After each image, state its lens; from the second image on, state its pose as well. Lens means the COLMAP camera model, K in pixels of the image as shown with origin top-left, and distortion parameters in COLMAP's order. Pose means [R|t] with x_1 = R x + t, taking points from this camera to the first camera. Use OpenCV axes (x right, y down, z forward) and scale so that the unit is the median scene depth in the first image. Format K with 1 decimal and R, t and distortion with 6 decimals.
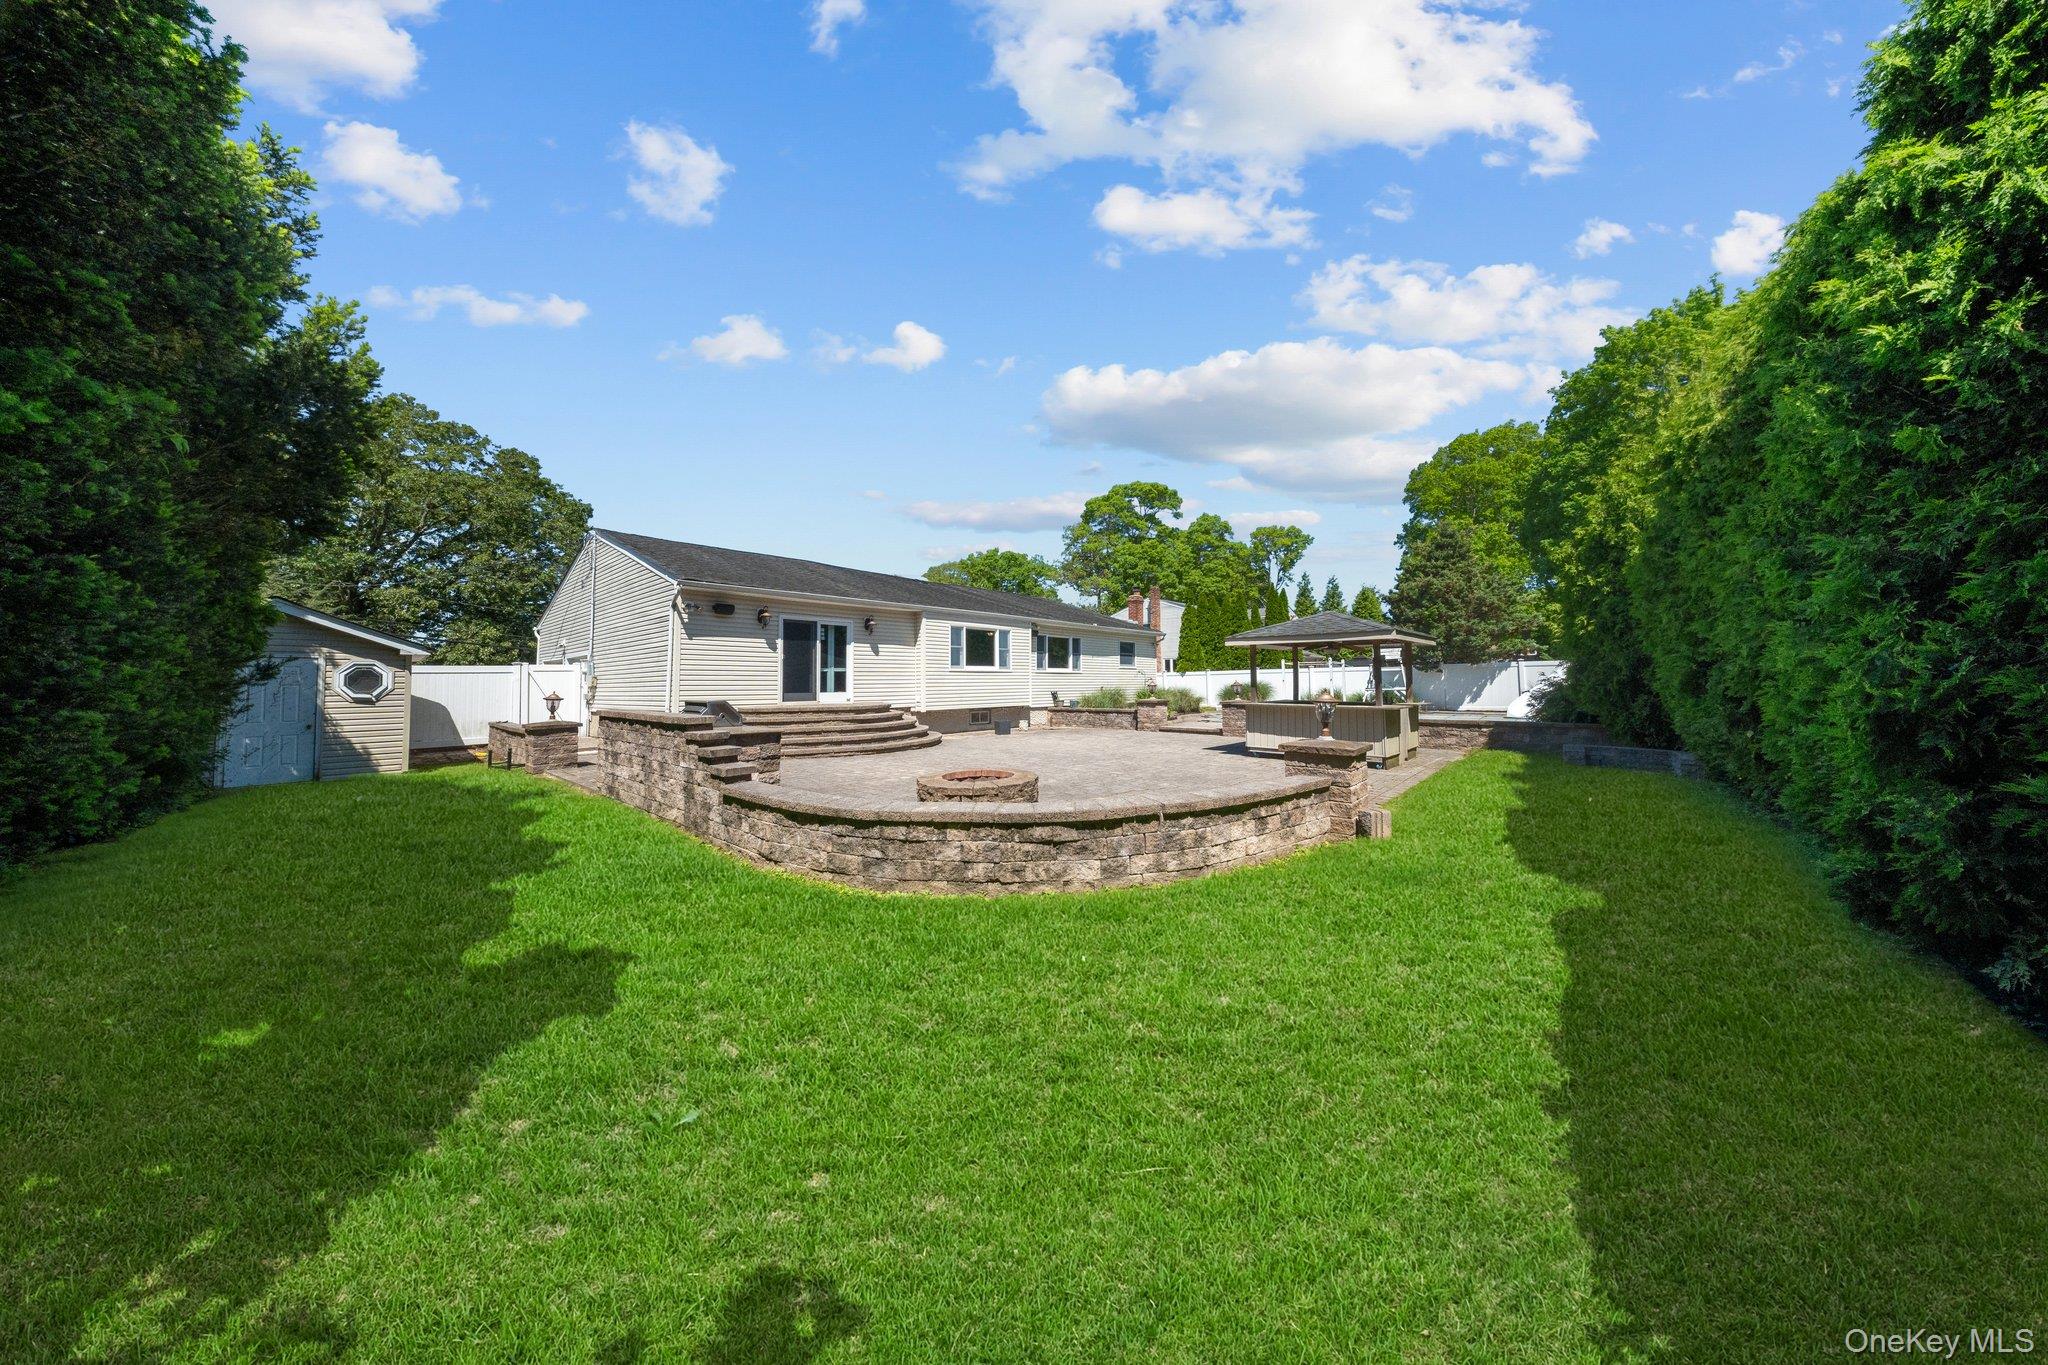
lens RADIAL K [[601.8, 0, 1022.8], [0, 601.8, 681.1], [0, 0, 1]] dist [-0.000477, -0.000075]
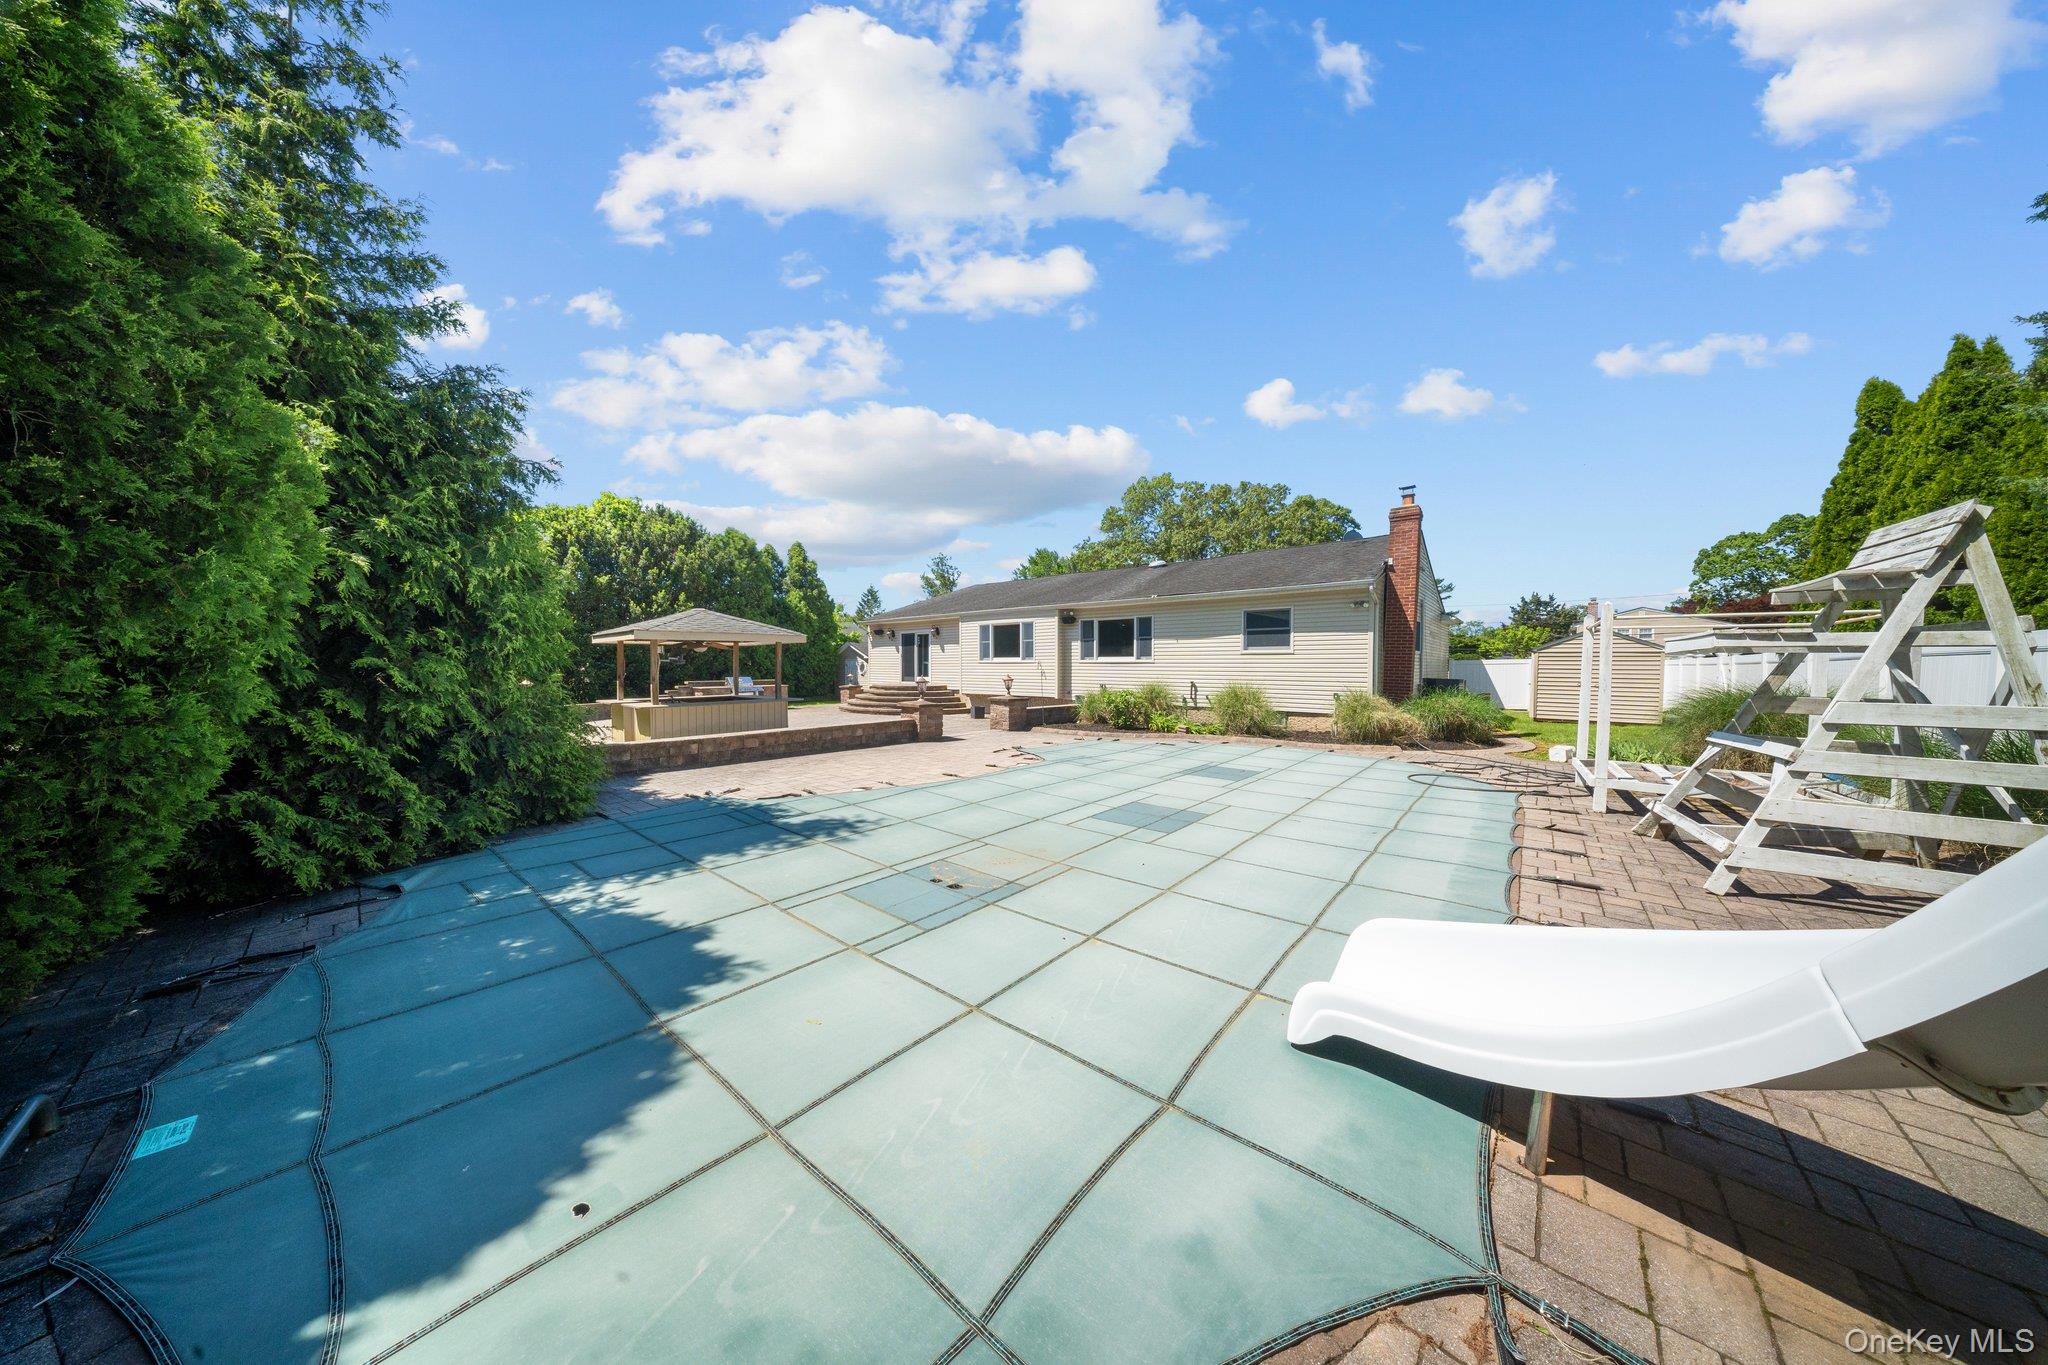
lens RADIAL K [[601.8, 0, 1024.1], [0, 601.8, 674.6], [0, 0, 1]] dist [-0.000477, -0.000075]
pose [[0.009905, 0.022900, -0.999689, 1.081169], [0.000088, 0.999738, 0.022902, -0.021578], [0.999951, -0.000315, 0.009901, 1.082707]]
